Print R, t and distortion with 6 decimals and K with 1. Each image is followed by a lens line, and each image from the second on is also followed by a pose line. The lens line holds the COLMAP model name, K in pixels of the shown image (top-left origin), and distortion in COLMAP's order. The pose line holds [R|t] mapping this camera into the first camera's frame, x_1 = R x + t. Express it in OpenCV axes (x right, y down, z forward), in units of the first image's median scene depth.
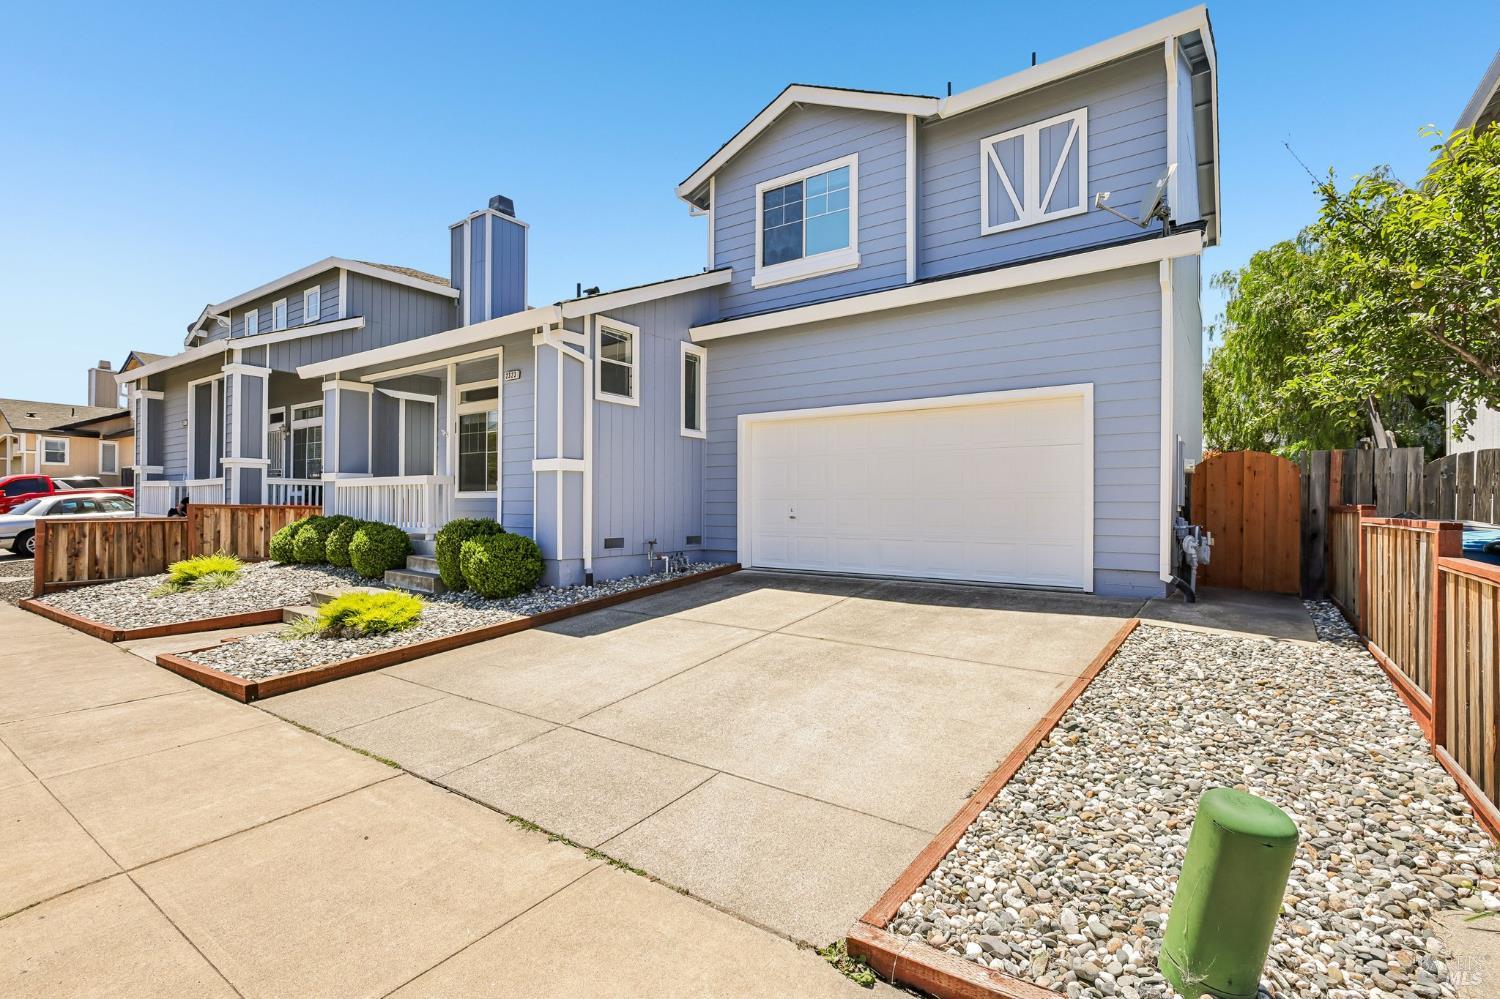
lens RADIAL K [[689.7, 0, 752.2], [0, 689.7, 504.4], [0, 0, 1]] dist [-0.004186, 0.000128]
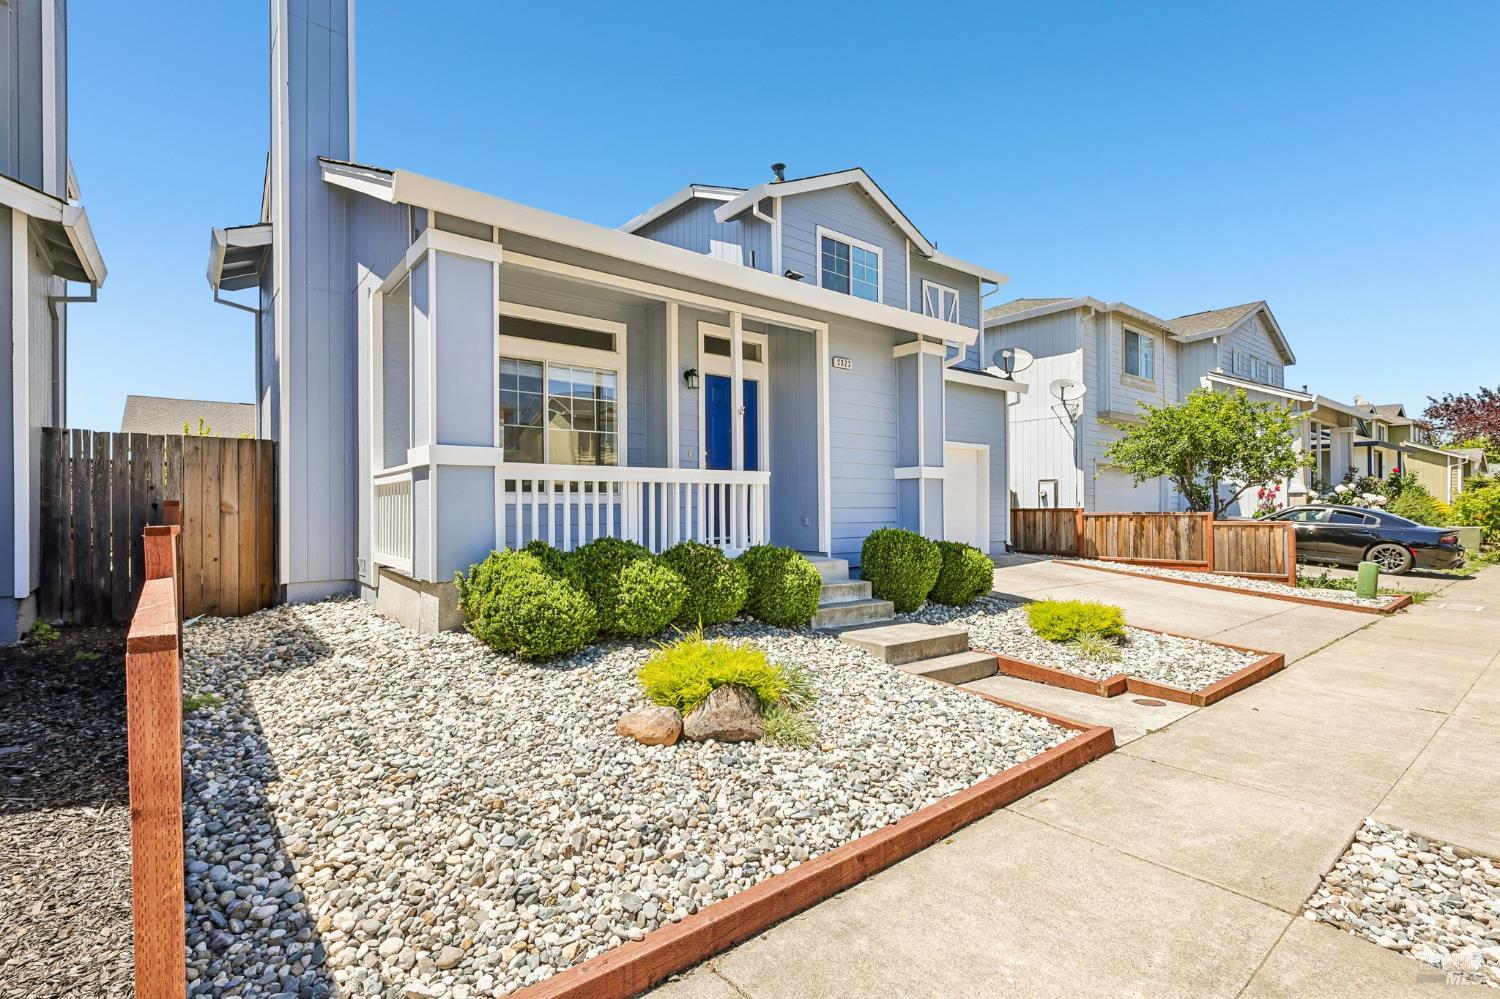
lens RADIAL K [[689.7, 0, 748.4], [0, 689.7, 494.8], [0, 0, 1]] dist [-0.004186, 0.000128]
pose [[0.273156, 0.009121, 0.961927, -1.296342], [0.000075, 0.999955, -0.009503, -0.017837], [-0.961970, 0.002668, 0.273143, 0.950905]]
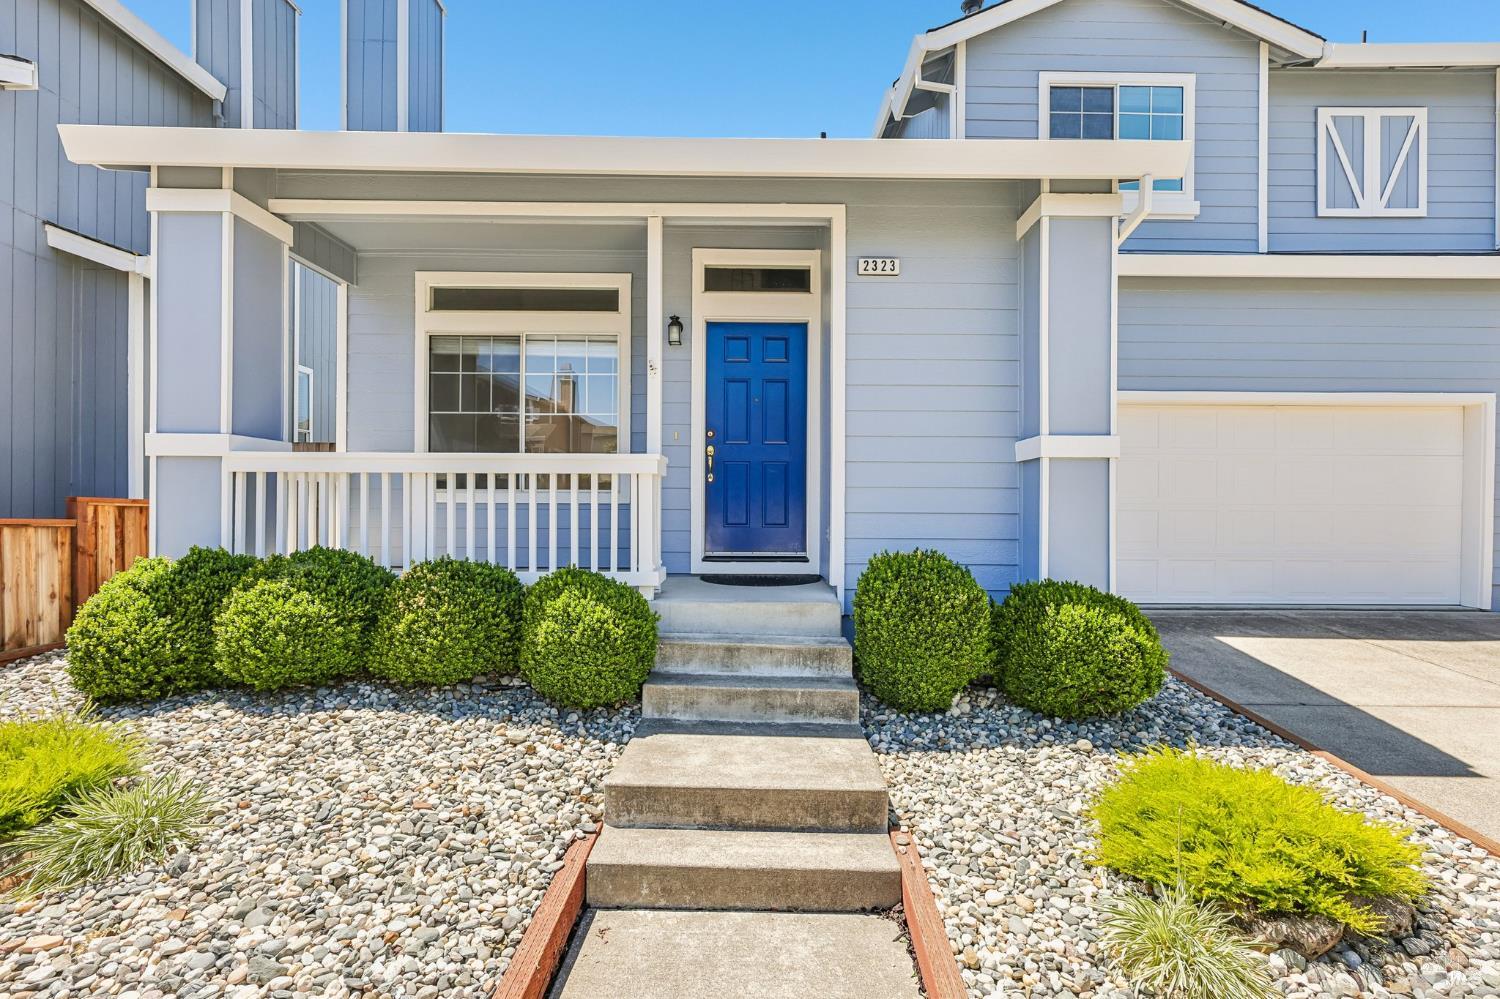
lens RADIAL K [[689.7, 0, 748.7], [0, 689.7, 505.9], [0, 0, 1]] dist [-0.004186, 0.000128]
pose [[0.814023, 0.001743, 0.580830, -0.775848], [-0.005323, 0.999976, 0.004458, -0.016436], [-0.580808, -0.006721, 0.814013, 0.700421]]
